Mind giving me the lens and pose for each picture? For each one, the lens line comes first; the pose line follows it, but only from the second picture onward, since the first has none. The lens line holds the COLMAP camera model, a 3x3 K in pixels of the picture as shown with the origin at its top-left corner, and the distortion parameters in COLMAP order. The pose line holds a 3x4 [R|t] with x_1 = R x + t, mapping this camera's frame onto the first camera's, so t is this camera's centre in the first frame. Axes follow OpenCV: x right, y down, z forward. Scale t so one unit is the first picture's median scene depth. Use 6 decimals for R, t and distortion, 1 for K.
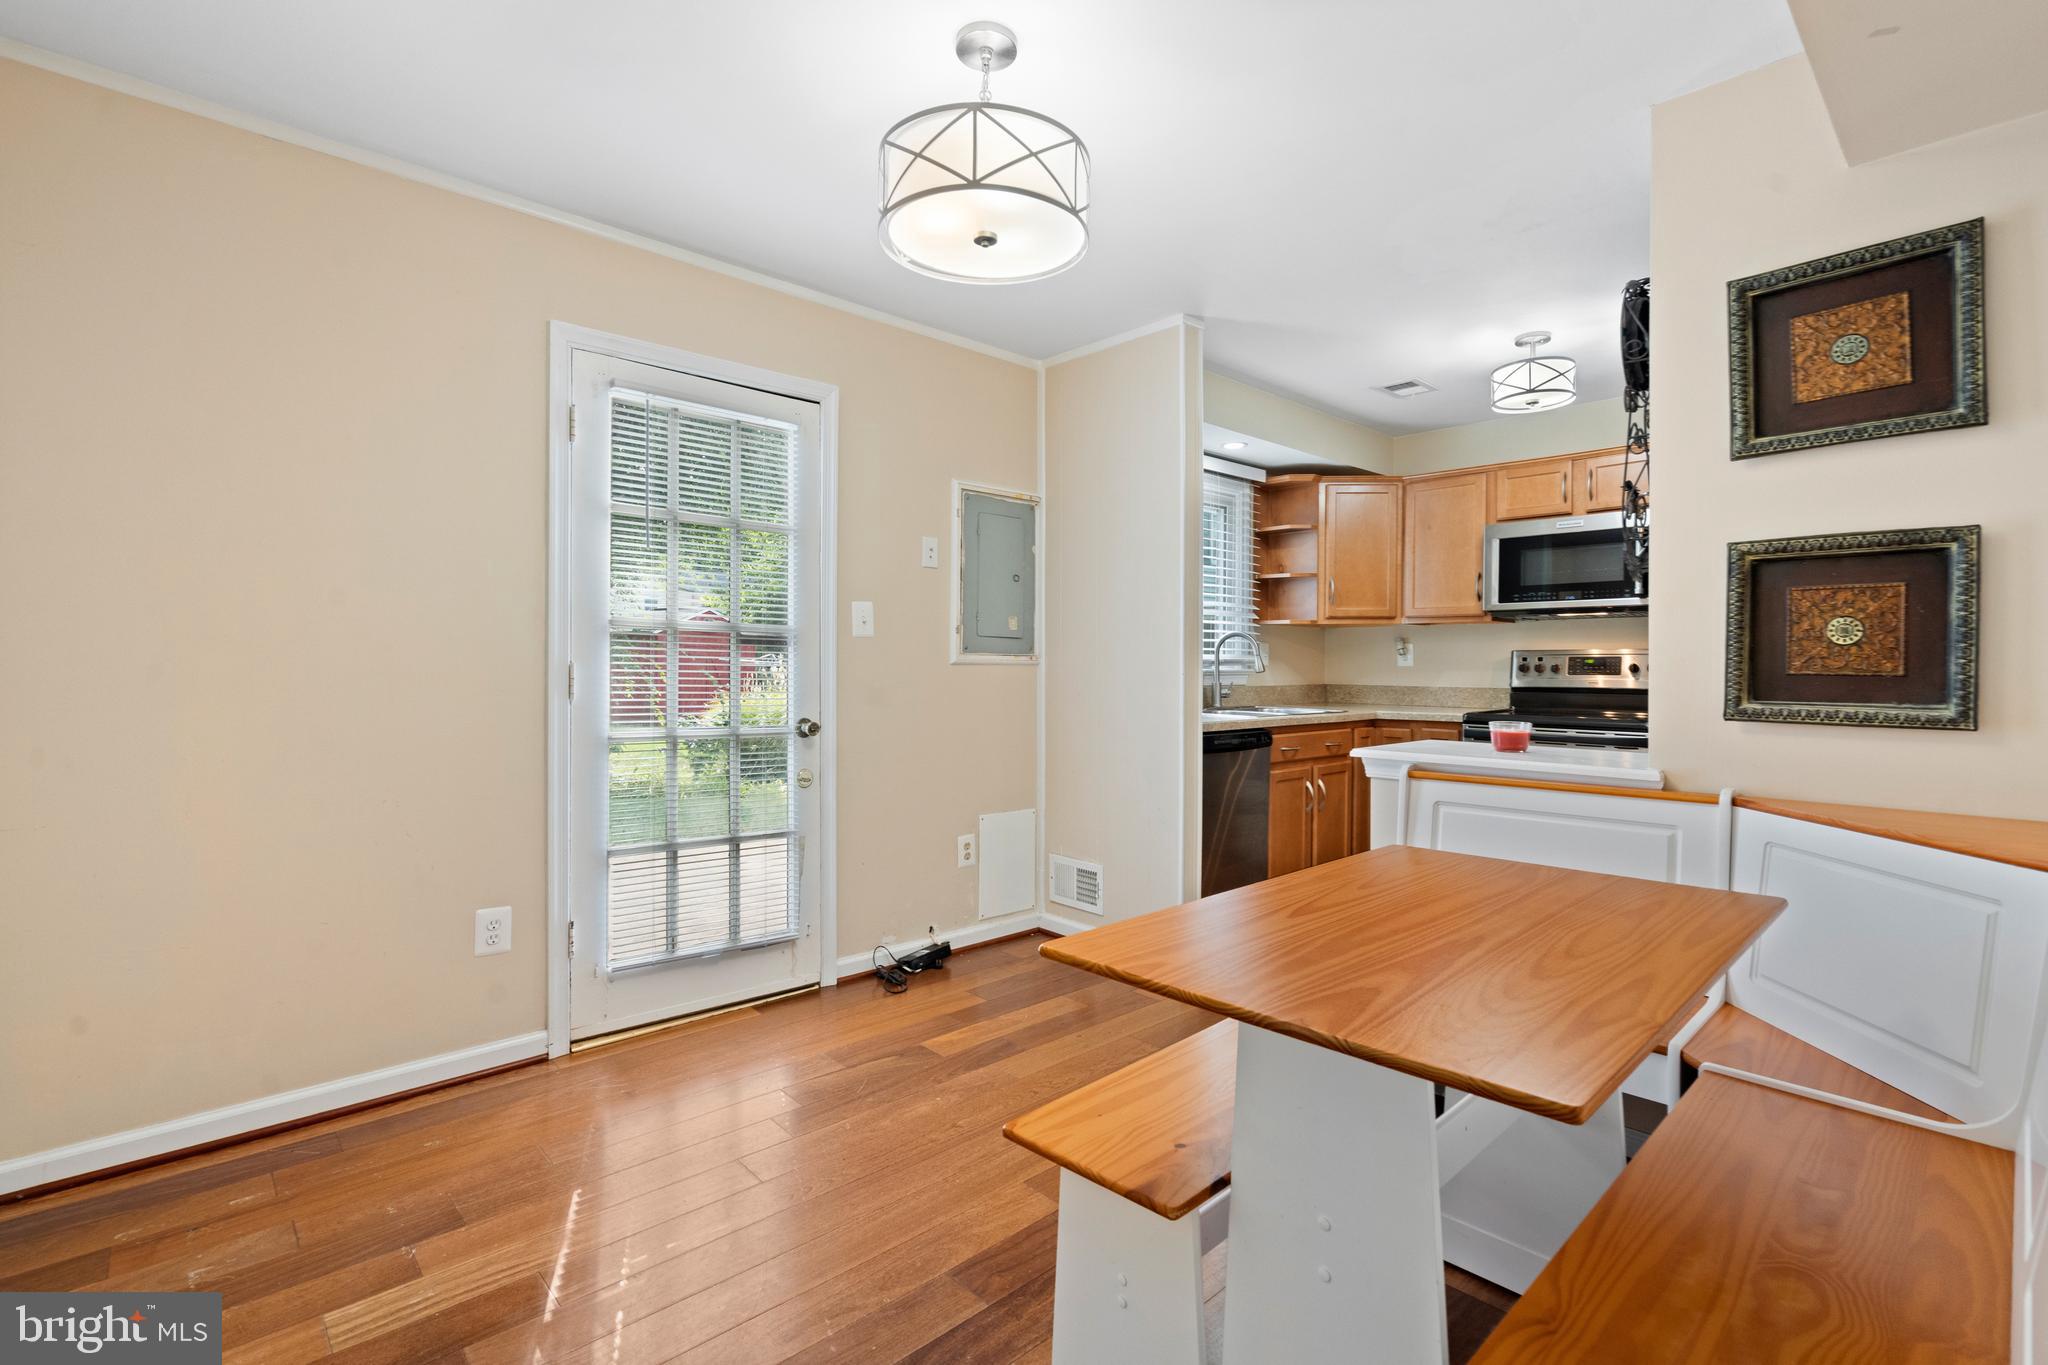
lens RADIAL K [[939.3, 0, 1022.2], [0, 939.3, 672.5], [0, 0, 1]] dist [-0.002885, 0.000231]
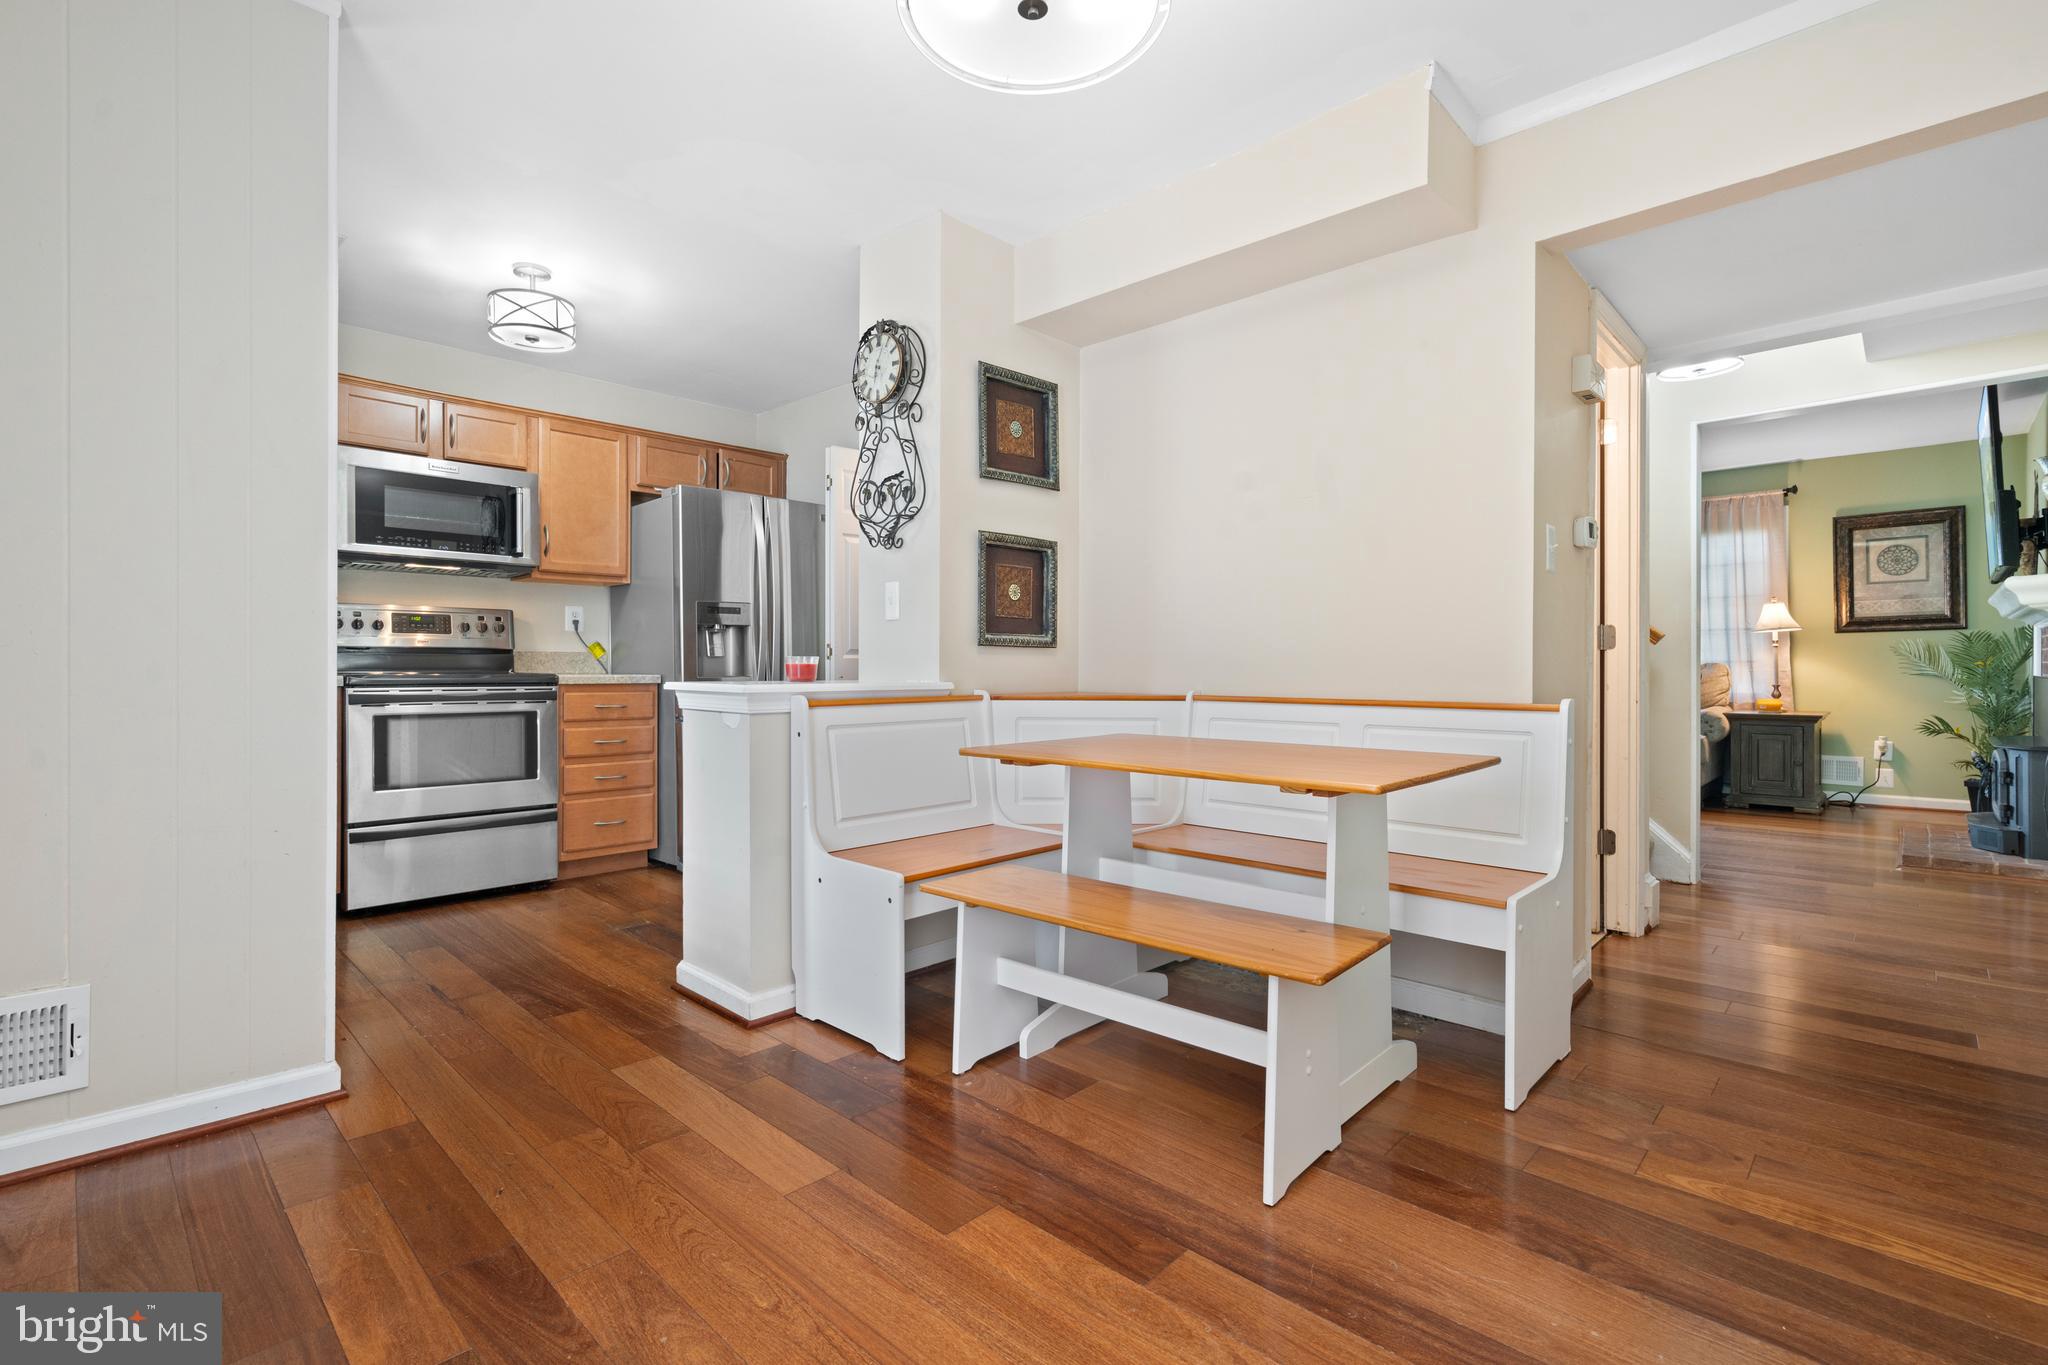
lens RADIAL K [[939.3, 0, 1022.2], [0, 939.3, 672.5], [0, 0, 1]] dist [-0.002885, 0.000231]
pose [[-0.057305, -0.010071, 0.998306, -0.444130], [0.005882, 0.999928, 0.010425, 0.044455], [-0.998339, 0.006469, -0.057241, 0.570364]]
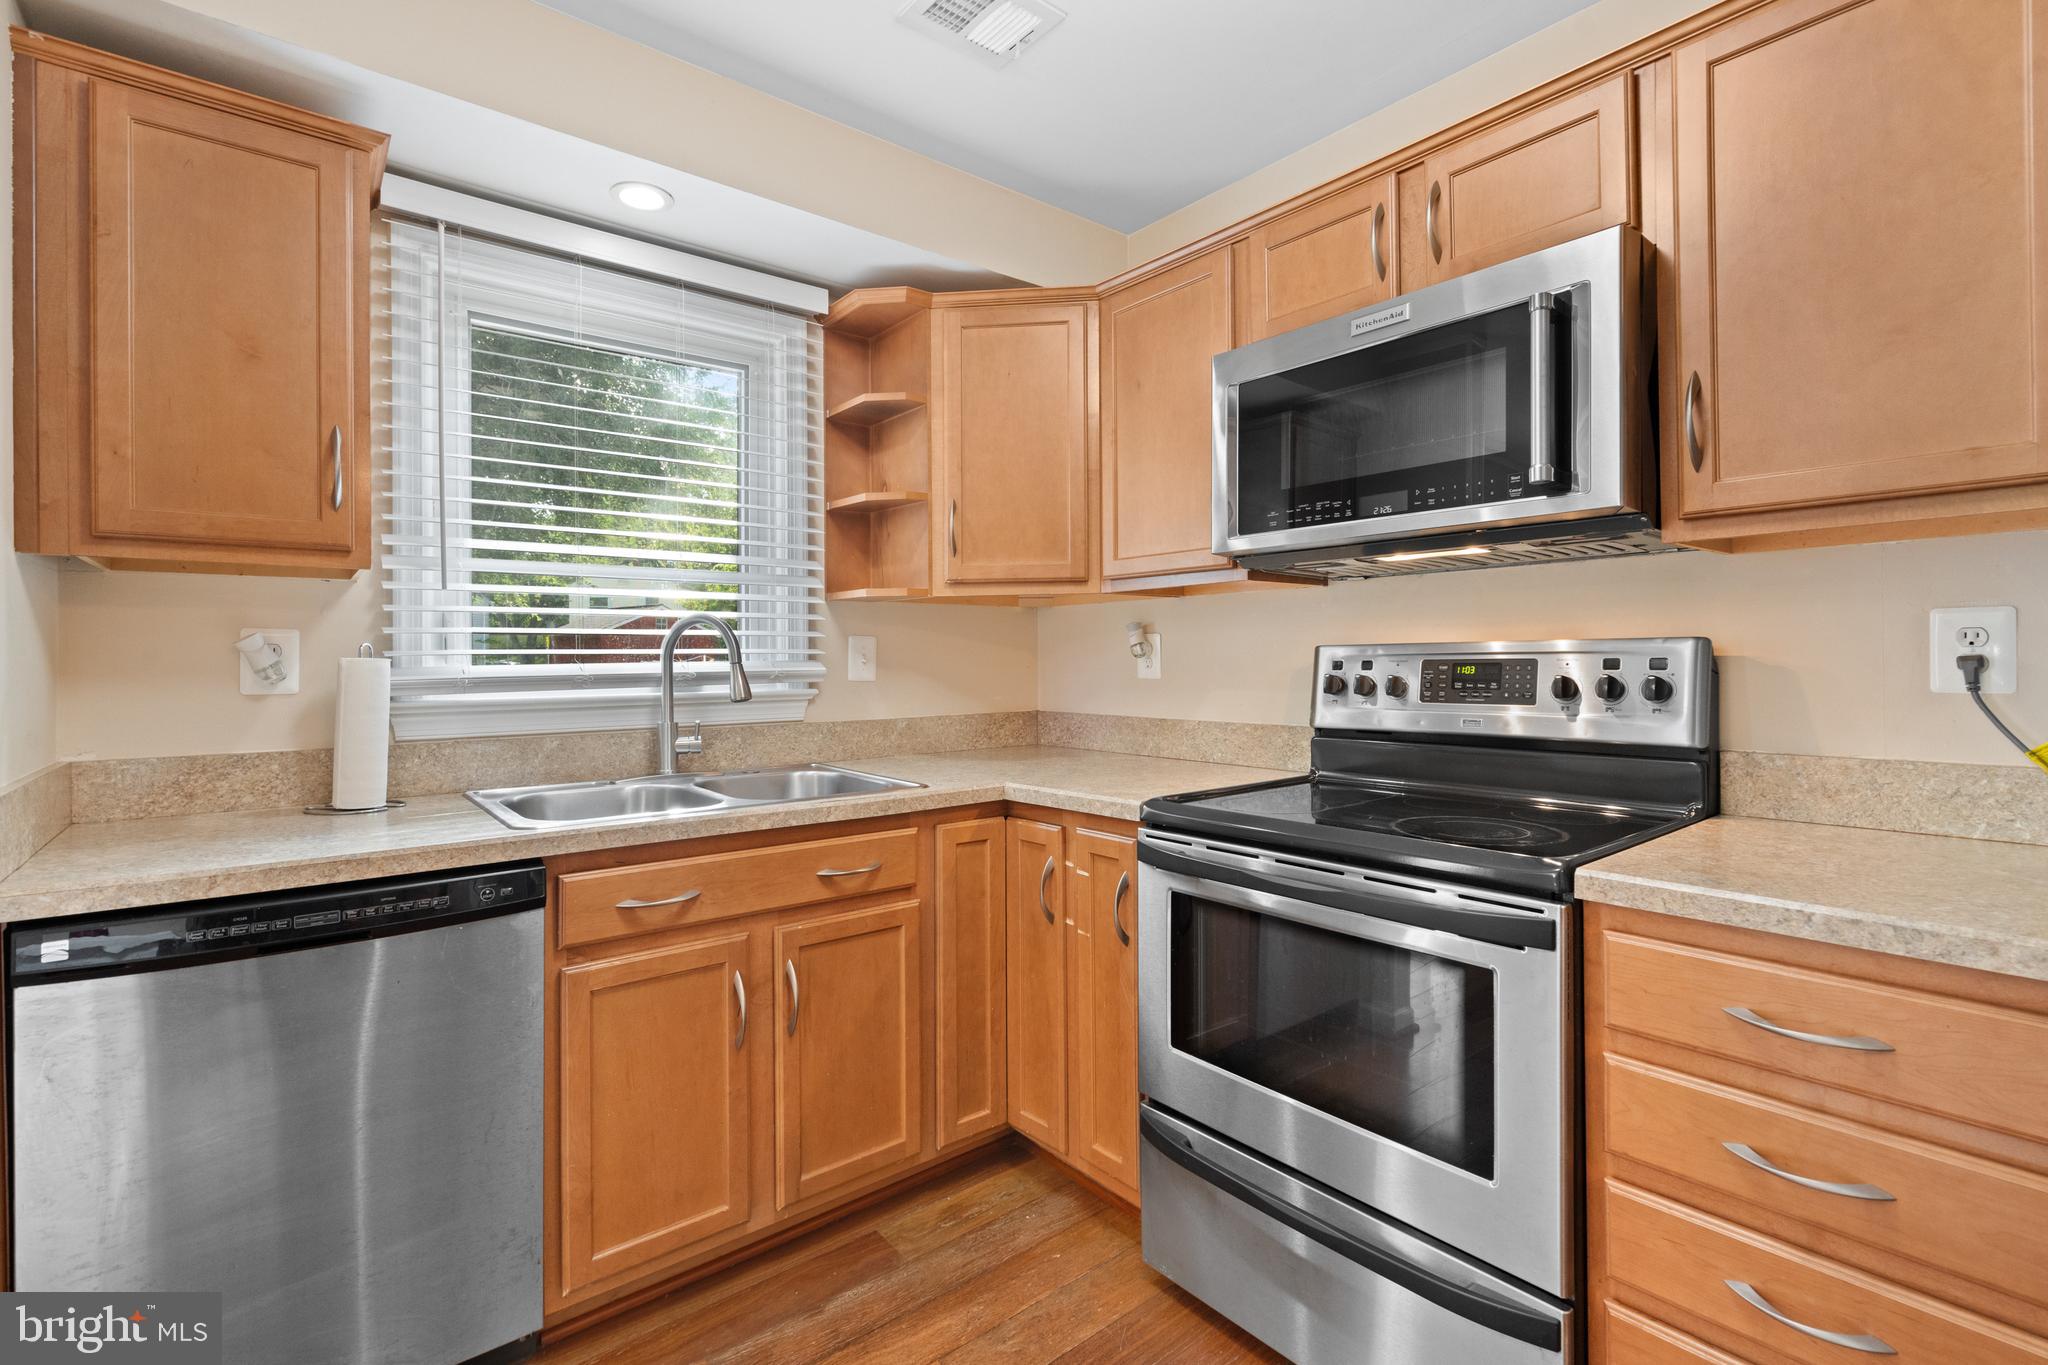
lens RADIAL K [[934.7, 0, 1021.4], [0, 934.7, 662.2], [0, 0, 1]] dist [-0.001813, -0.000074]
pose [[0.997981, -0.011895, -0.062391, 0.540809], [0.011455, 0.999907, -0.007396, -0.018160], [0.062473, 0.006666, 0.998024, 0.713478]]
